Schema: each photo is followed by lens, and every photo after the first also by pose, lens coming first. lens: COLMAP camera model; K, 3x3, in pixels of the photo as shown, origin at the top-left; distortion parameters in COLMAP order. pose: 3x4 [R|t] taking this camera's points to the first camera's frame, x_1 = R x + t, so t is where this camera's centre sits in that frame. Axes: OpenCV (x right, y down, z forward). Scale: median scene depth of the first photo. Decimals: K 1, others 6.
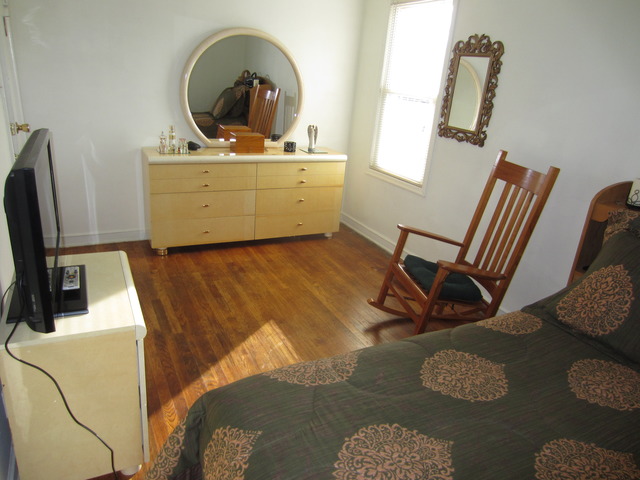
lens RADIAL K [[453.8, 0, 318.7], [0, 453.8, 239.7], [0, 0, 1]] dist [-0.028638, 0.008025]
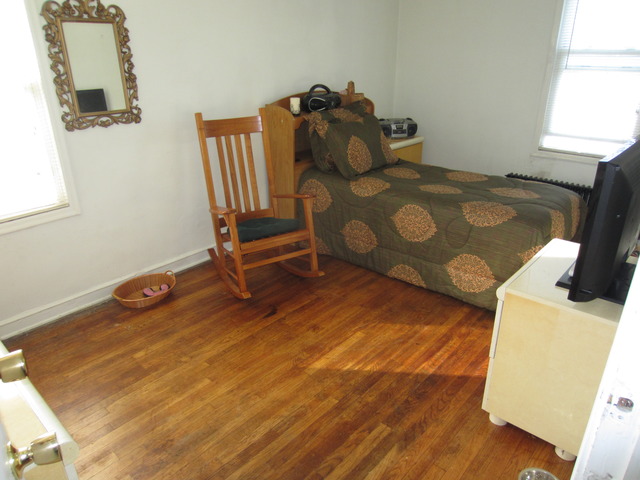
lens RADIAL K [[453.8, 0, 318.8], [0, 453.8, 240.4], [0, 0, 1]] dist [-0.028638, 0.008025]
pose [[-0.349092, -0.437941, 0.828458, -0.652404], [0.313460, 0.778576, 0.543656, -0.409671], [-0.883107, 0.449474, -0.134518, 0.914944]]
